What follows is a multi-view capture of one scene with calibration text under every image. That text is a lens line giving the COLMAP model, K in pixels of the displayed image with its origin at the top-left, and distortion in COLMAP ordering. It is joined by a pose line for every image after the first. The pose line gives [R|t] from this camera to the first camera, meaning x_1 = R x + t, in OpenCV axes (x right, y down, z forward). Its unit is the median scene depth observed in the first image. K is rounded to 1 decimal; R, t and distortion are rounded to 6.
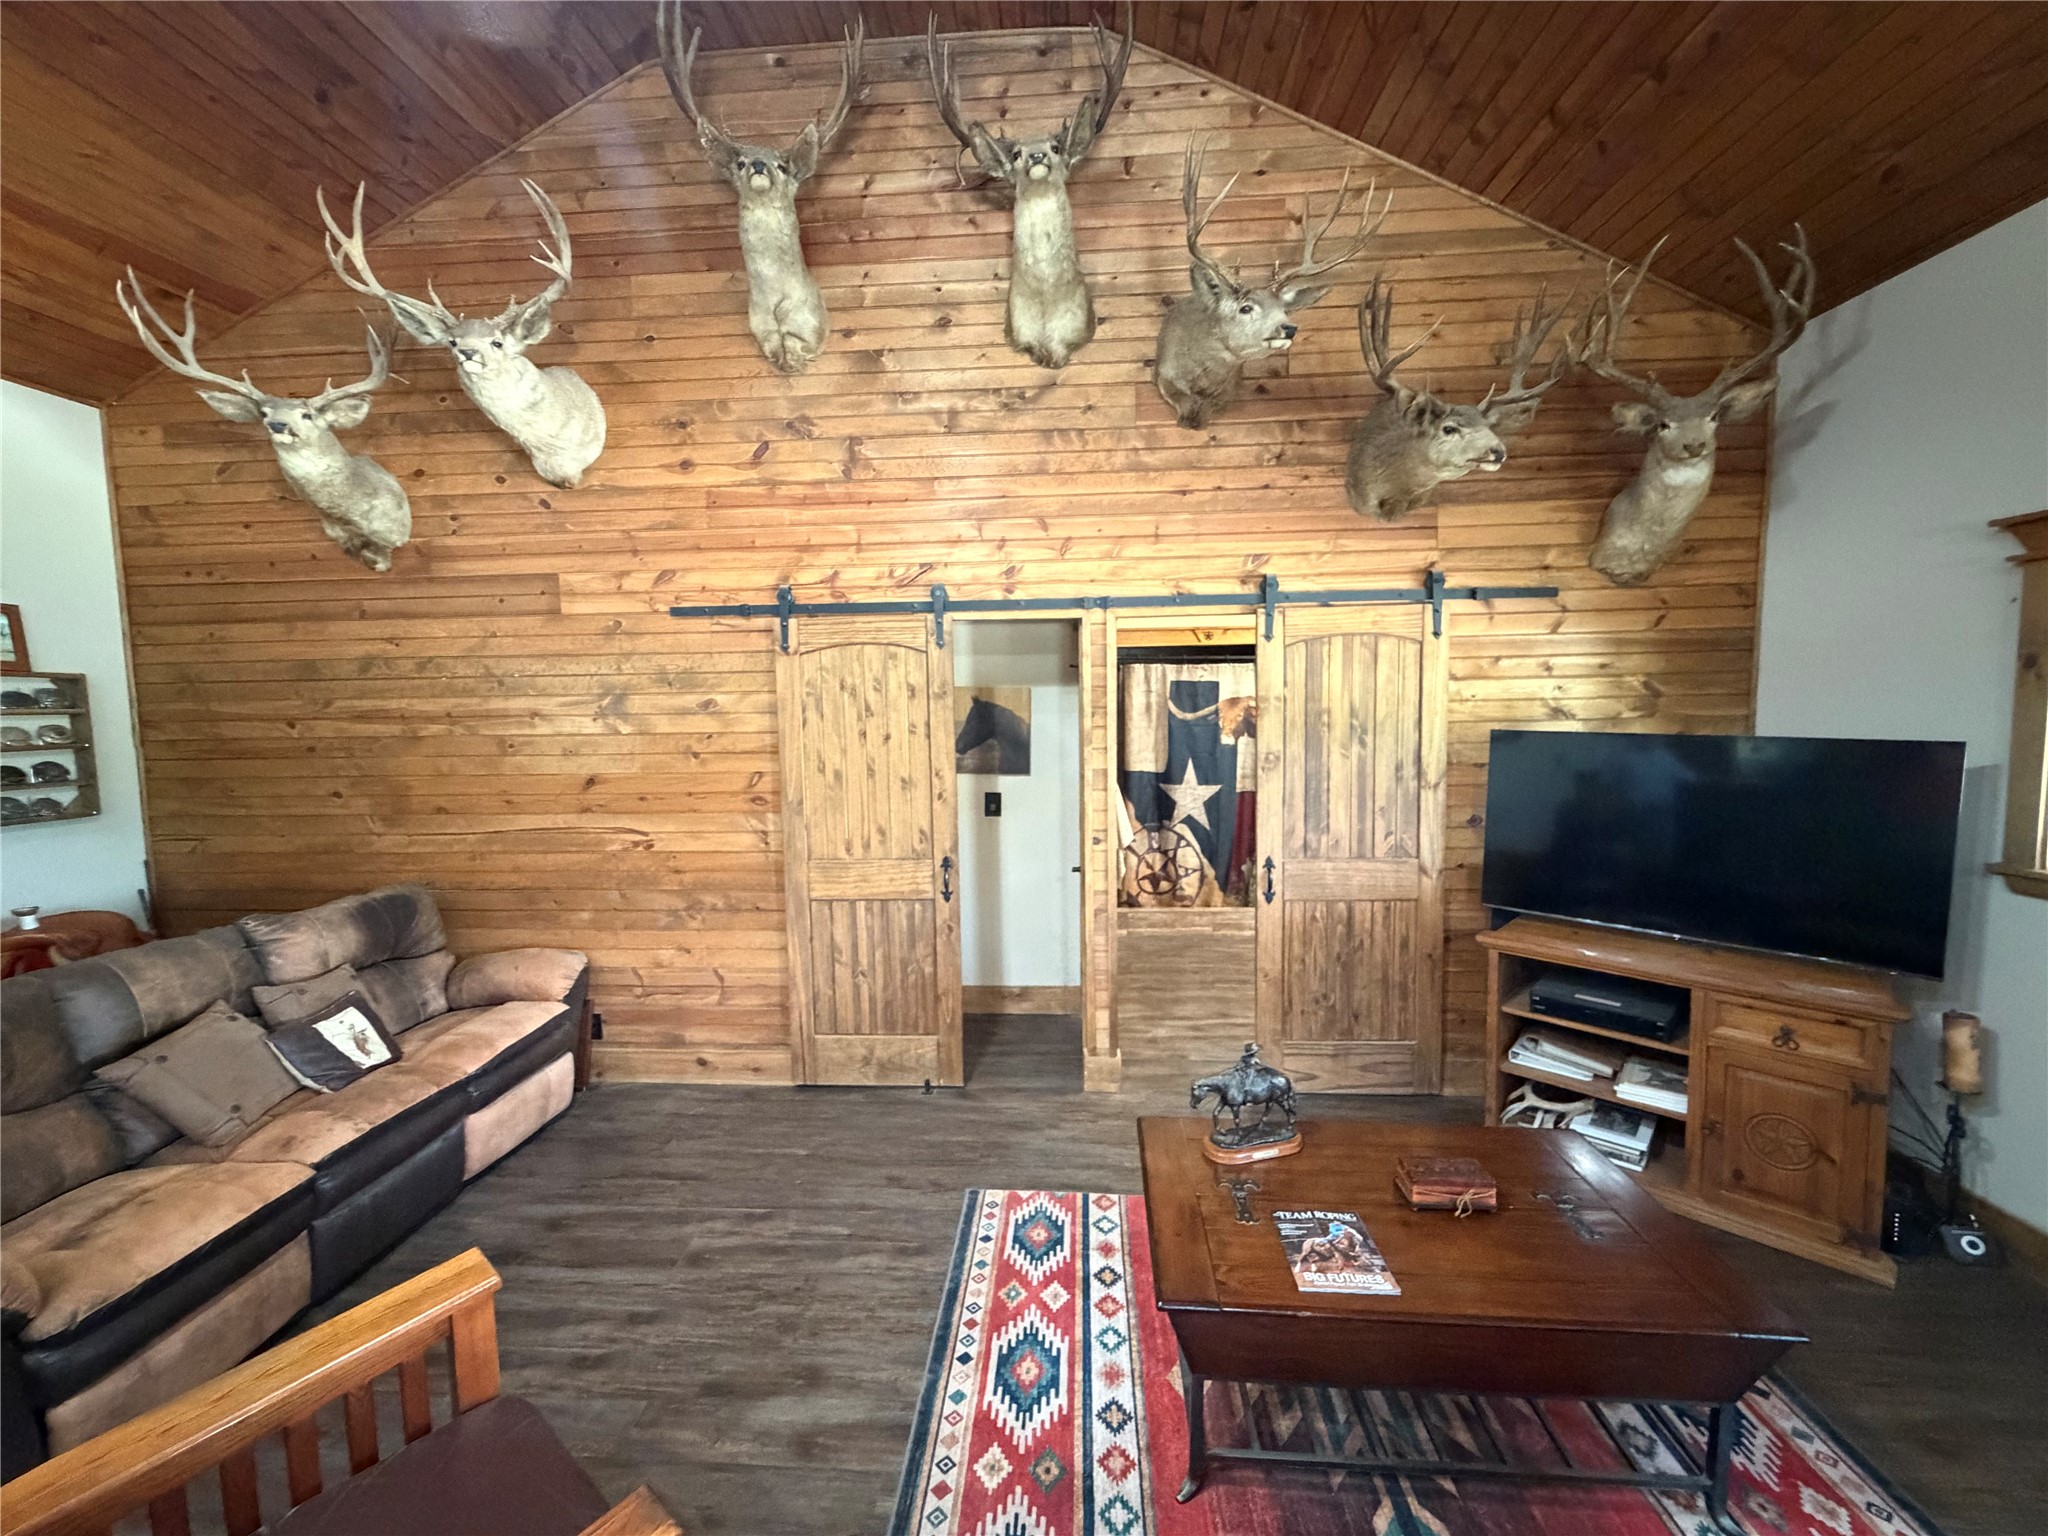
lens RADIAL K [[821.1, 0, 1022.4], [0, 821.1, 774.0], [0, 0, 1]] dist [-0.000493, -0.000471]
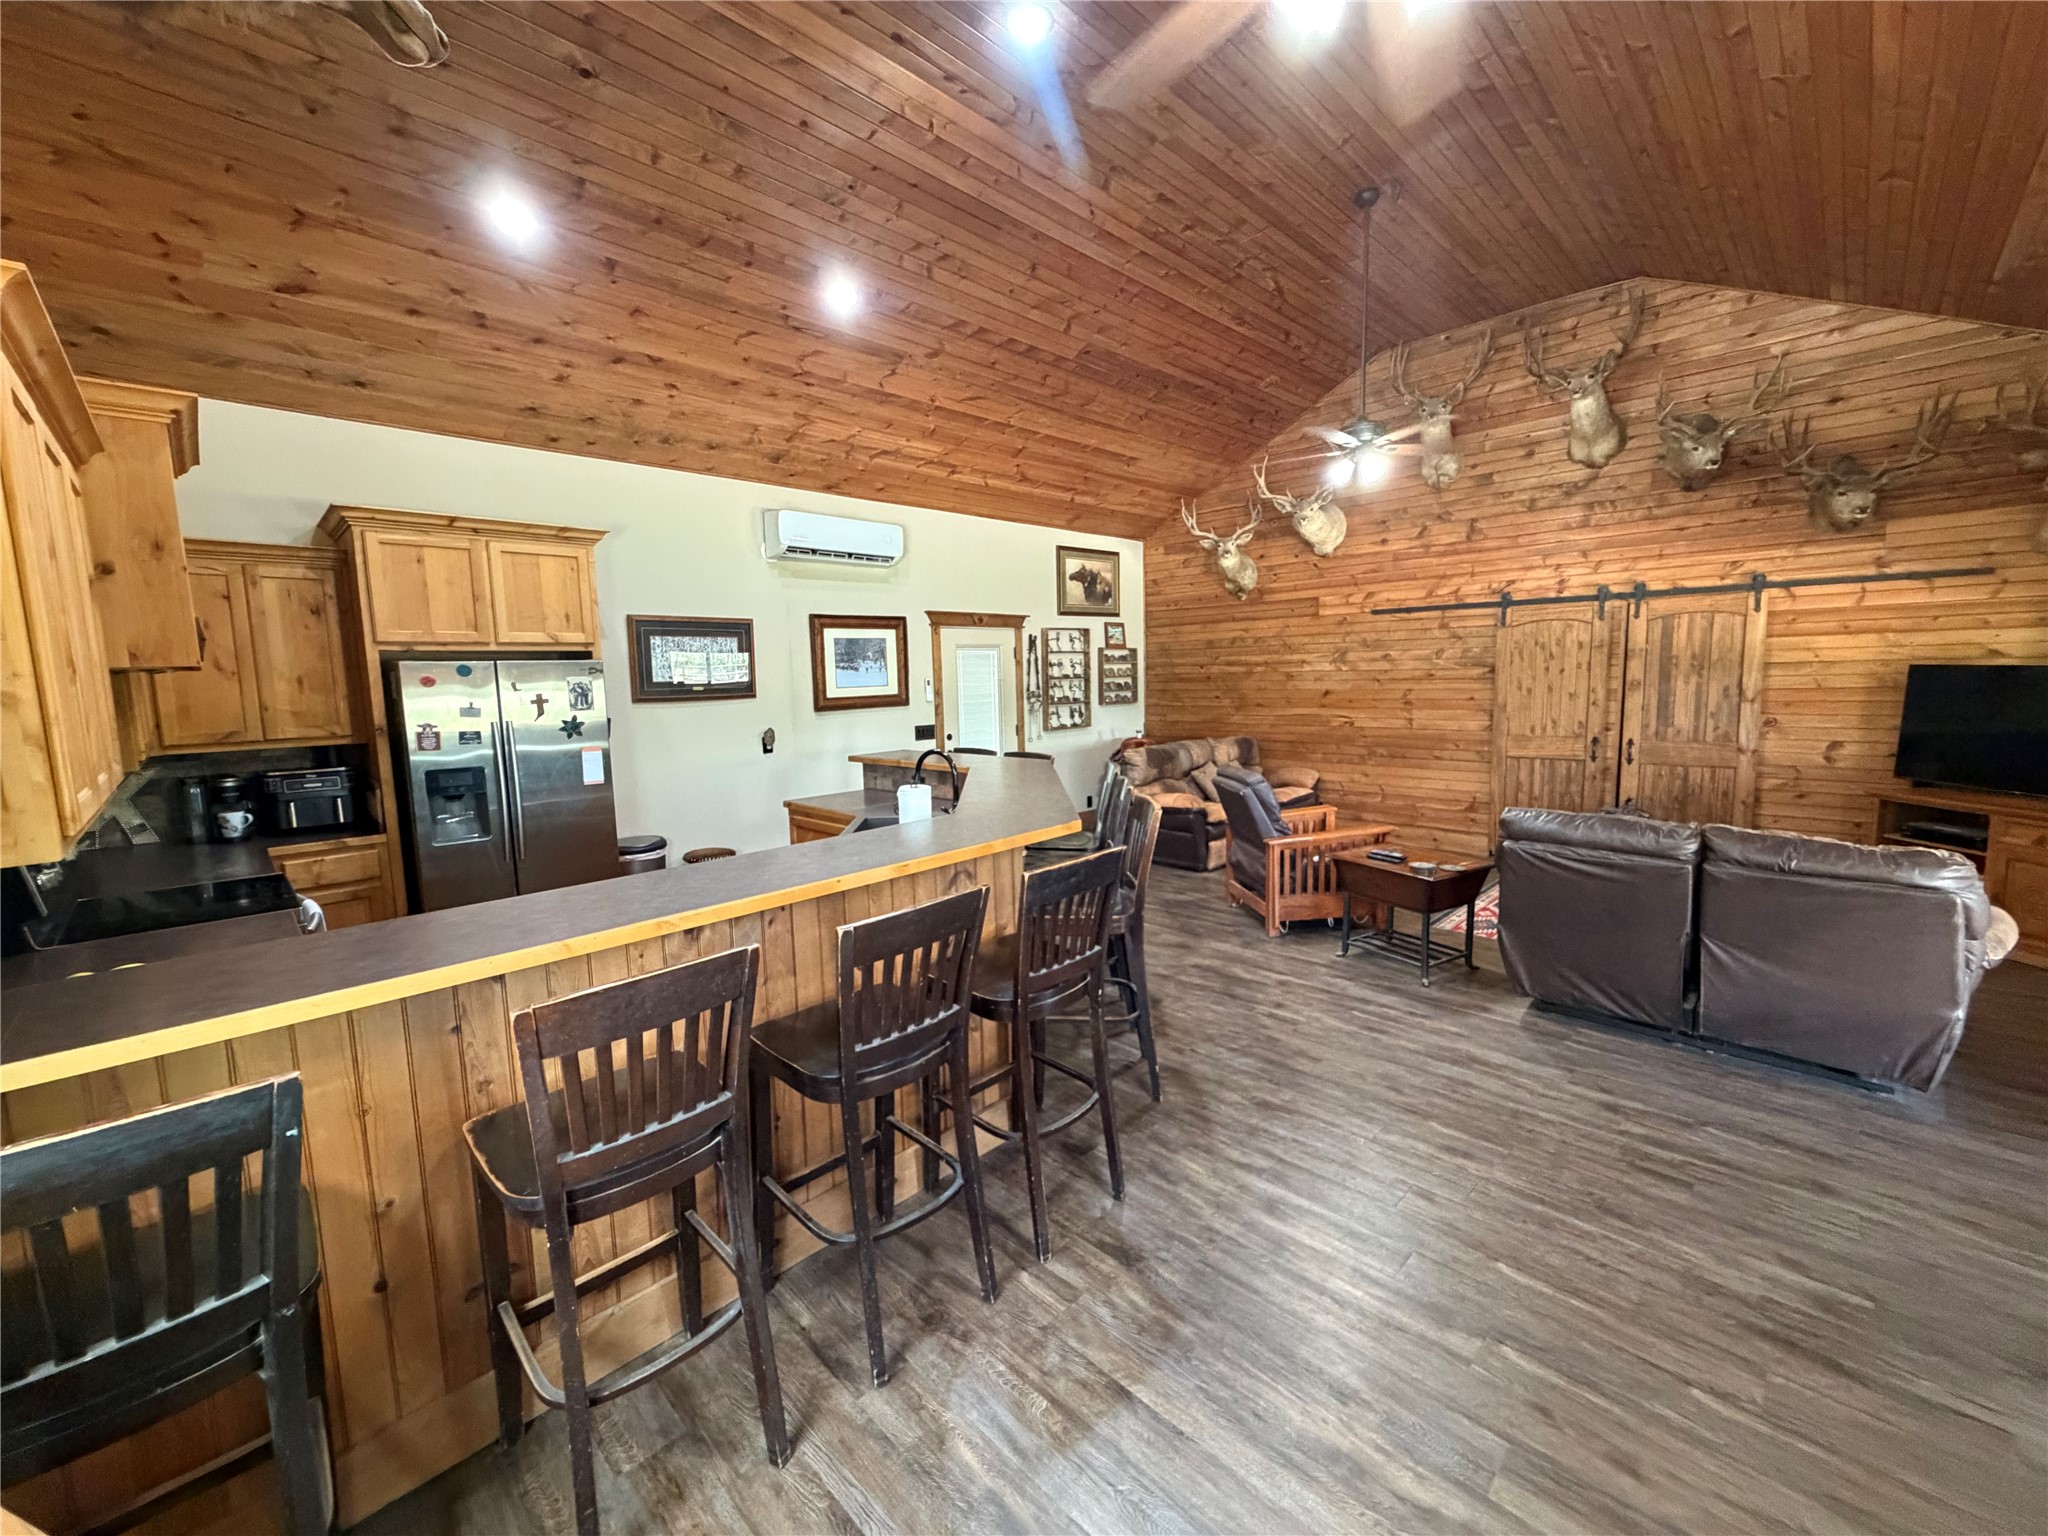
lens RADIAL K [[821.1, 0, 1021.1], [0, 821.1, 766.6], [0, 0, 1]] dist [-0.000493, -0.000471]
pose [[0.749318, 0.073406, -0.658129, 0.321366], [-0.043680, 0.997152, 0.061488, 0.109942], [0.660768, -0.017327, 0.750390, -1.208759]]
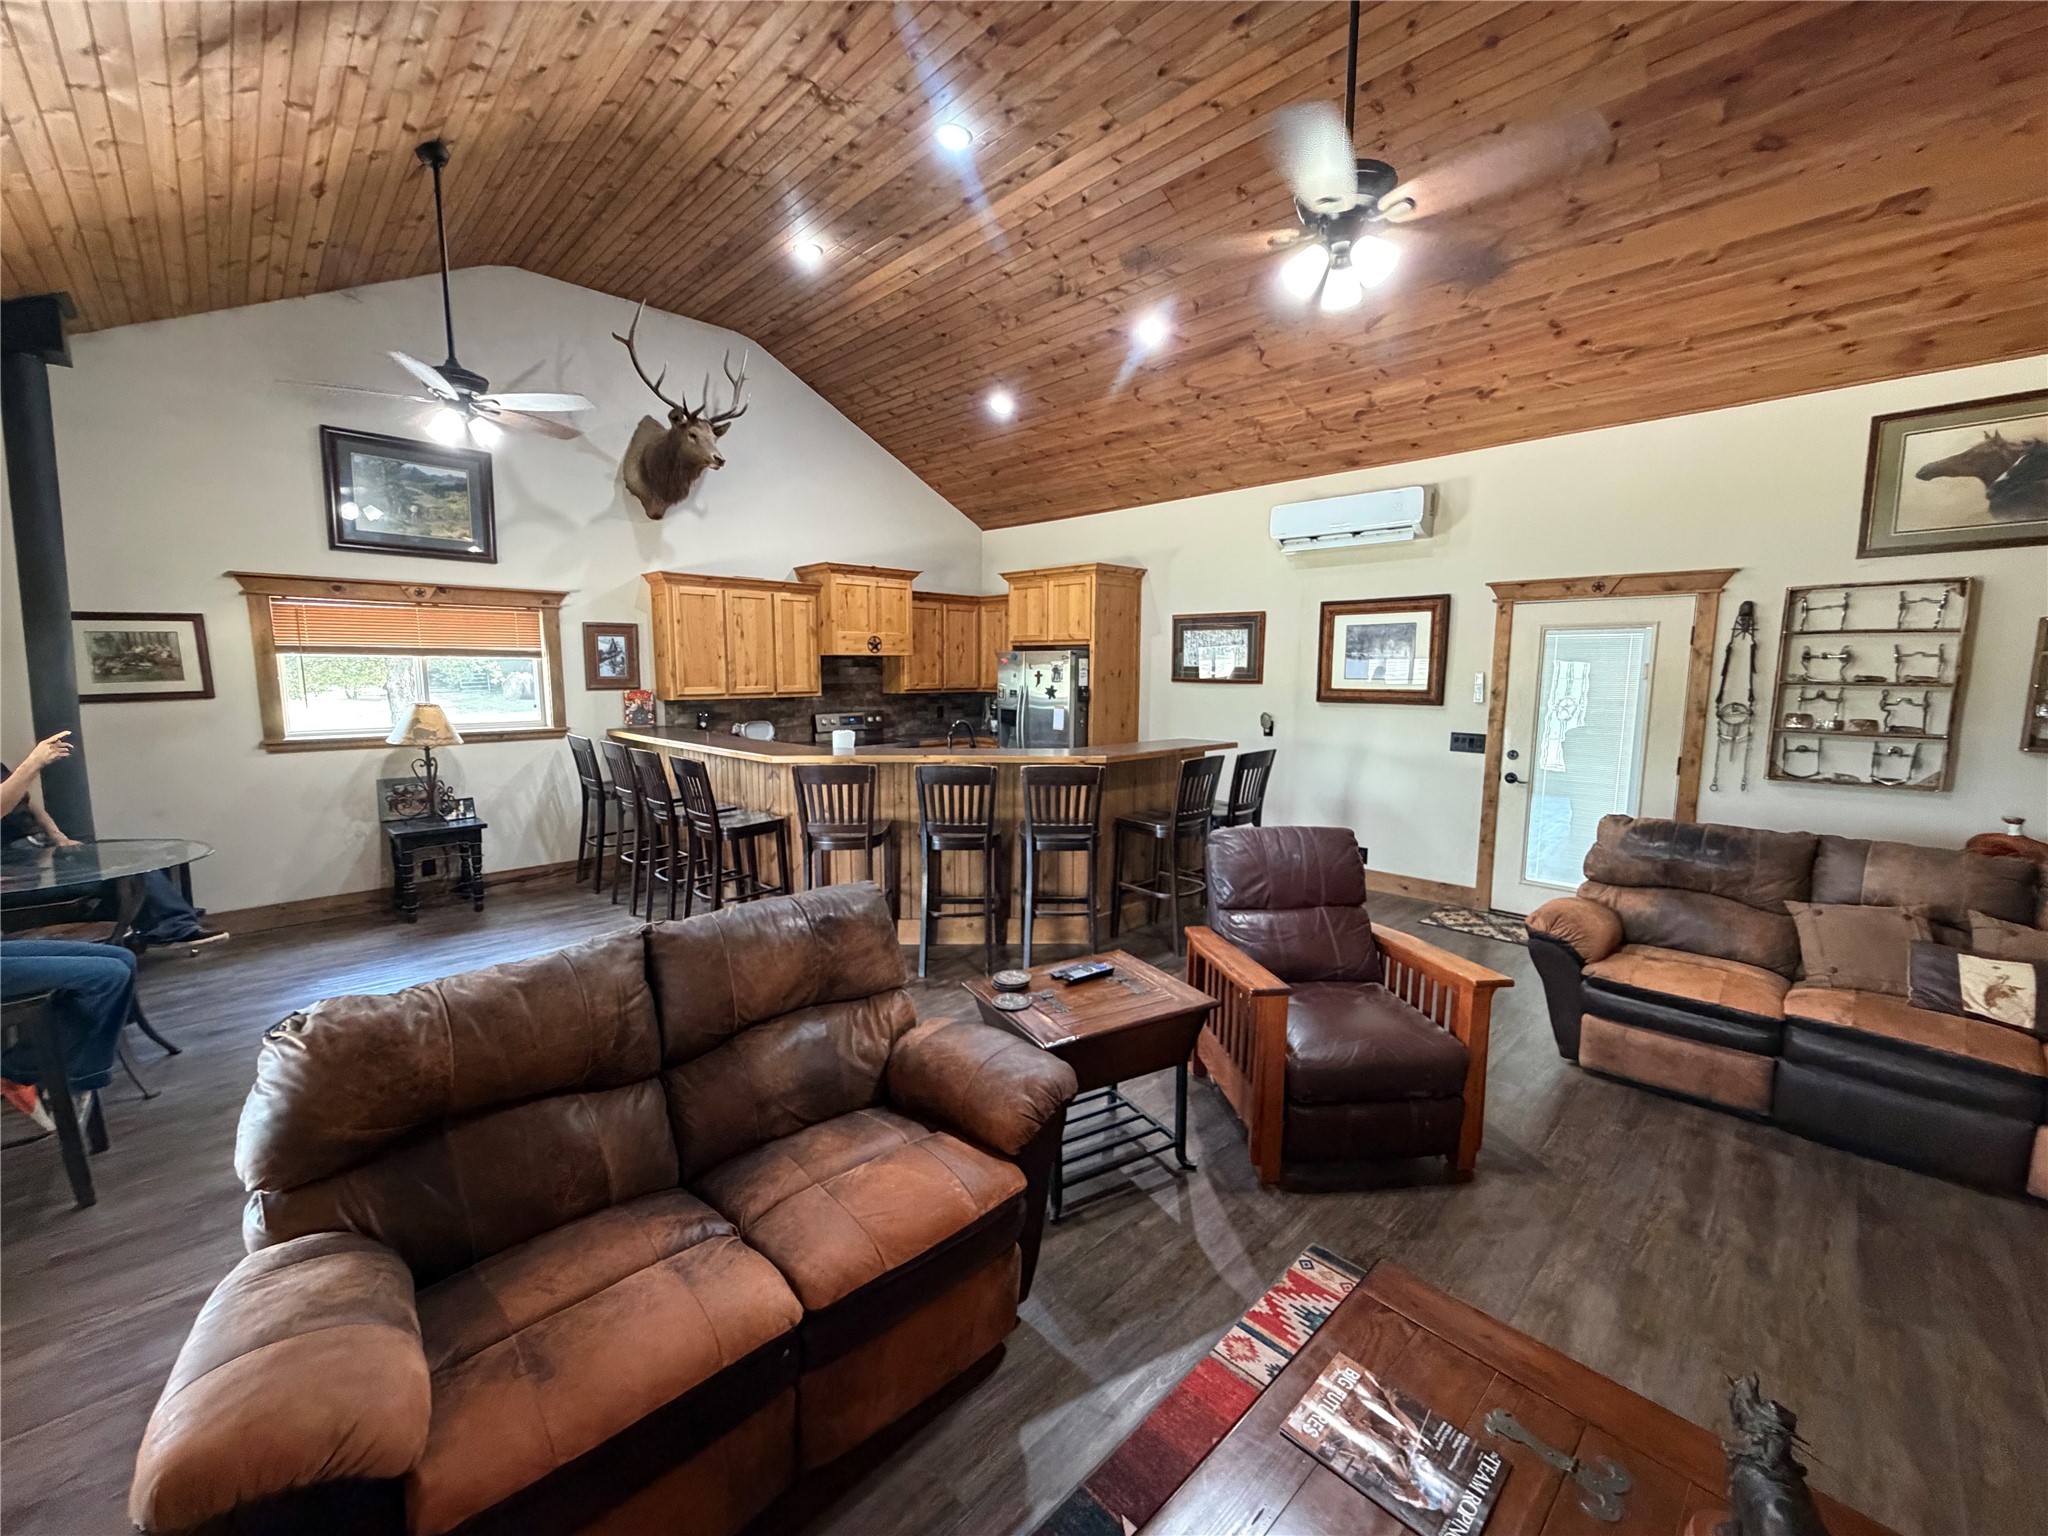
lens RADIAL K [[821.1, 0, 1026.9], [0, 821.1, 763.0], [0, 0, 1]] dist [-0.000493, -0.000471]
pose [[-0.669726, 0.100948, -0.735715, 0.531448], [-0.057485, 0.980697, 0.186891, -0.051653], [0.740380, 0.167458, -0.650995, 0.636502]]
